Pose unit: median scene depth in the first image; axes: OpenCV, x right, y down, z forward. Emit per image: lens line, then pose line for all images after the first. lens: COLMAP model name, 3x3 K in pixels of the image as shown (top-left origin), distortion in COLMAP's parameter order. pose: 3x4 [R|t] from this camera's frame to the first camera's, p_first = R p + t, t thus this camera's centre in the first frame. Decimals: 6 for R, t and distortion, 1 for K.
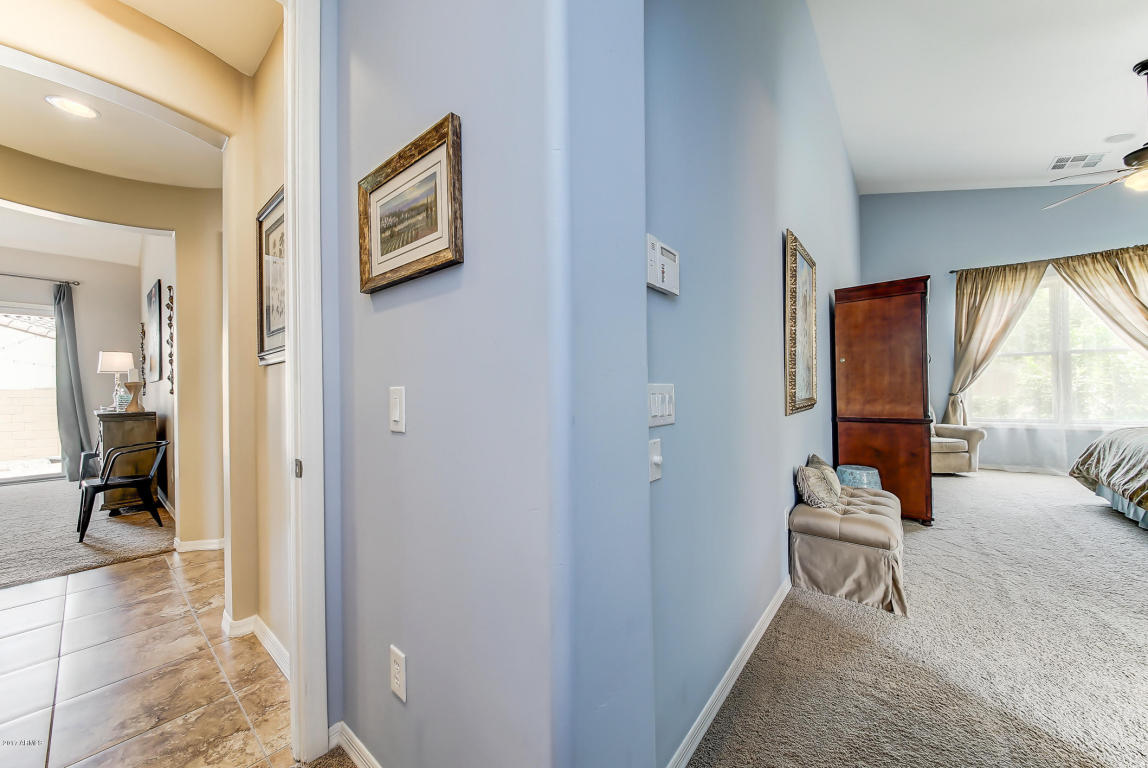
lens RADIAL K [[411.6, 0, 574.0], [0, 411.6, 384.0], [0, 0, 1]] dist [-0.001031, -0.000543]
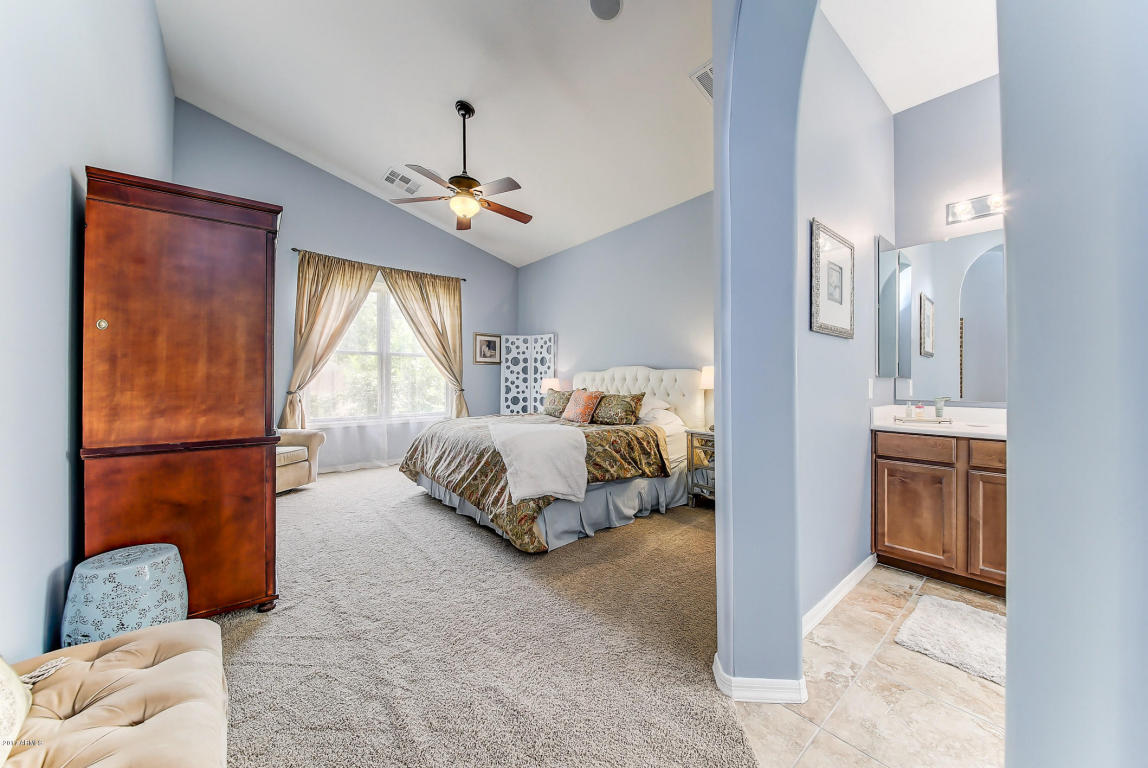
lens RADIAL K [[409.7, 0, 604.0], [0, 409.7, 381.4], [0, 0, 1]] dist [0.029291, -0.020797]
pose [[0.158349, 0.015798, 0.987257, 0.279113], [-0.017767, 0.999756, -0.013149, 0.002003], [-0.987223, -0.015459, 0.158591, 0.354085]]
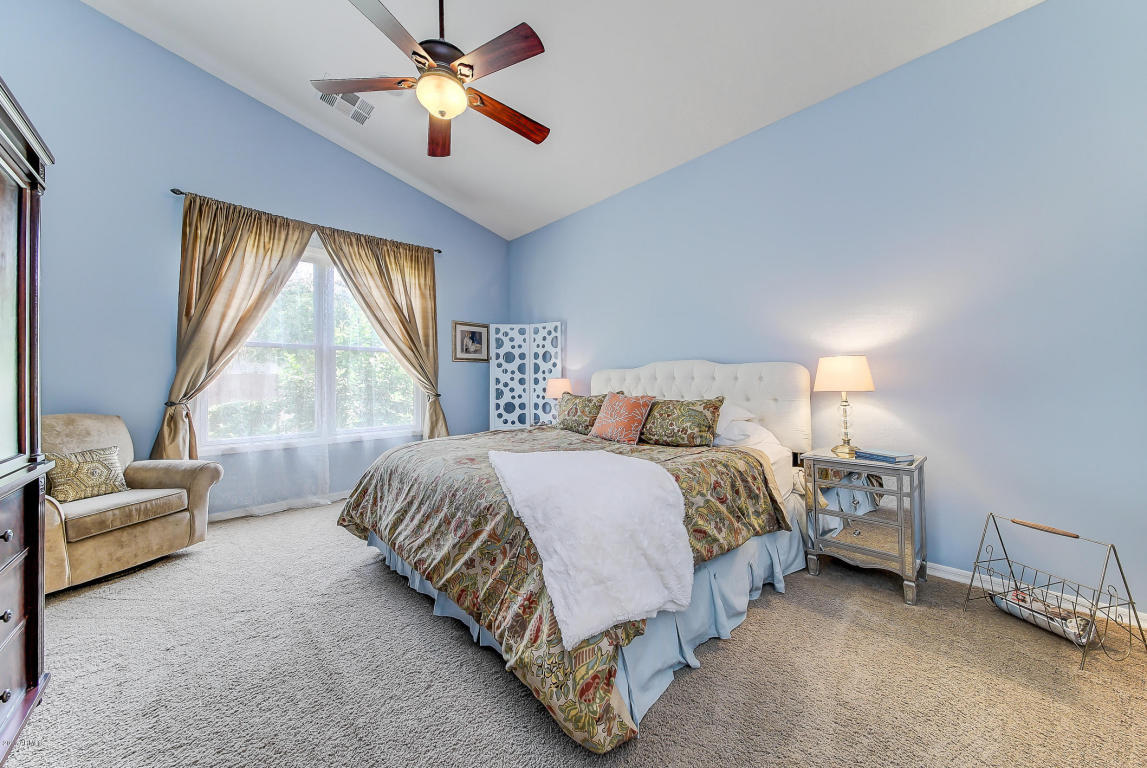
lens RADIAL K [[400.0, 0, 628.1], [0, 400.0, 381.6], [0, 0, 1]] dist [0.033494, -0.019030]
pose [[0.043407, 0.015594, 0.998936, 0.613973], [-0.005150, 0.999868, -0.015385, -0.000633], [-0.999044, -0.004477, 0.043482, 0.542831]]
